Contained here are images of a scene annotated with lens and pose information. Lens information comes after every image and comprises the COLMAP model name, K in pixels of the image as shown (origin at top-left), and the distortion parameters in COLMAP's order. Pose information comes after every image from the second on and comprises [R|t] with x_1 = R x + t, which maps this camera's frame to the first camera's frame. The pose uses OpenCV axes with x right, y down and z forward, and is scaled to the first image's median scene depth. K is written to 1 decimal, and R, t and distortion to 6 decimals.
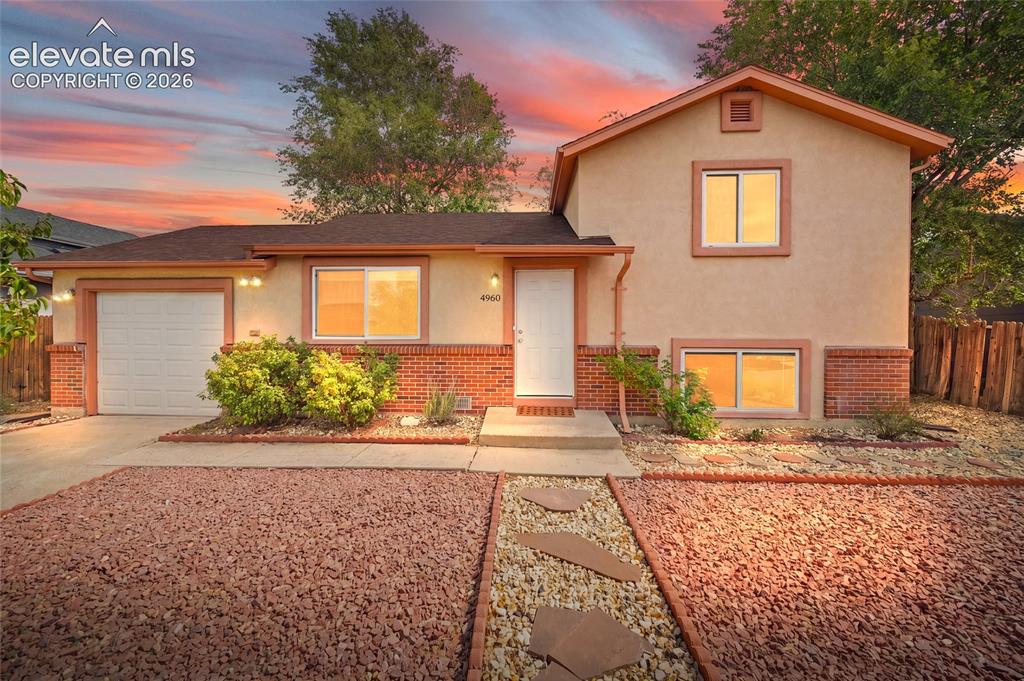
lens RADIAL K [[399.2, 0, 506.6], [0, 399.2, 333.0], [0, 0, 1]] dist [-0.005222, -0.000112]
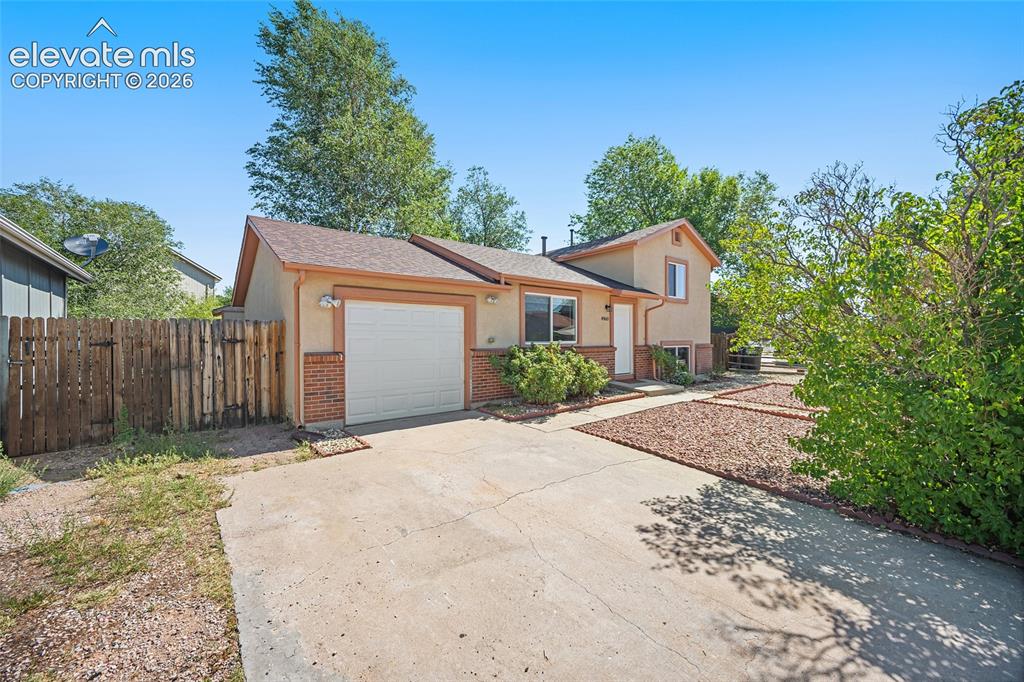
lens RADIAL K [[399.2, 0, 514.4], [0, 399.2, 339.8], [0, 0, 1]] dist [-0.005222, -0.000112]
pose [[0.726765, -0.006659, 0.686854, -1.516369], [0.003823, 0.999977, 0.005650, -0.006118], [-0.686875, -0.001481, 0.726774, 0.027693]]
